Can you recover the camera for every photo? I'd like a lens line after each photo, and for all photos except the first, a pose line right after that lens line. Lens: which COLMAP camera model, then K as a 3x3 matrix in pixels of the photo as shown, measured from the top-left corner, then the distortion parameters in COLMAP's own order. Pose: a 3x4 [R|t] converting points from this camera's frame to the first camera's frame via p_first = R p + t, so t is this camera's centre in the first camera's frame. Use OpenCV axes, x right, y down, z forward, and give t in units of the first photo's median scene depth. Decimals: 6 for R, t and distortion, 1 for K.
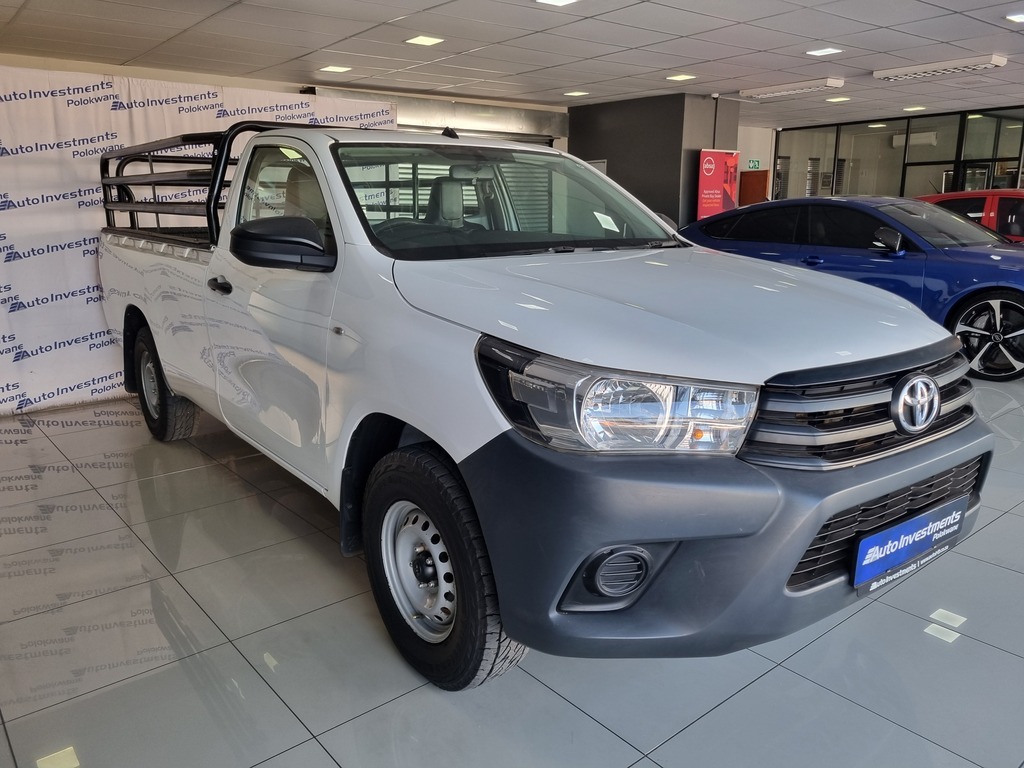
lens RADIAL K [[753.9, 0, 508.8], [0, 753.9, 388.7], [0, 0, 1]] dist [0.057145, -0.035116]
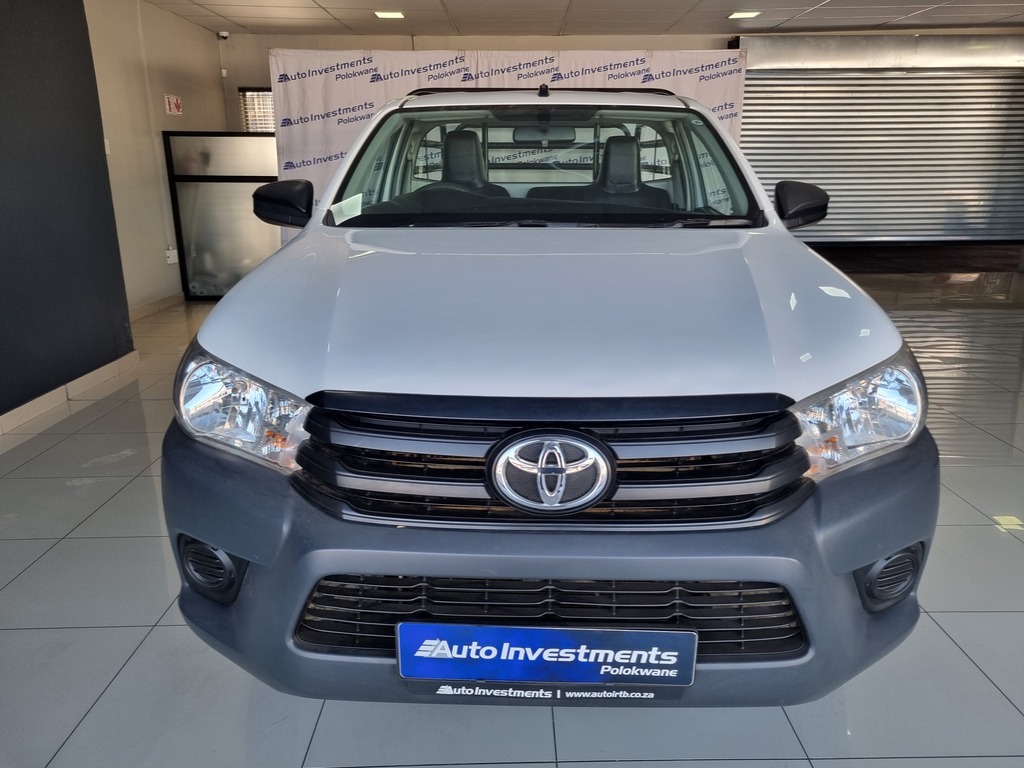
lens RADIAL K [[753.9, 0, 528.6], [0, 753.9, 394.0], [0, 0, 1]] dist [0.057145, -0.035116]
pose [[0.790619, 0.182217, -0.584567, 0.488198], [-0.146975, 0.983258, 0.107711, -0.065822], [0.594407, 0.000759, 0.804164, 0.230640]]
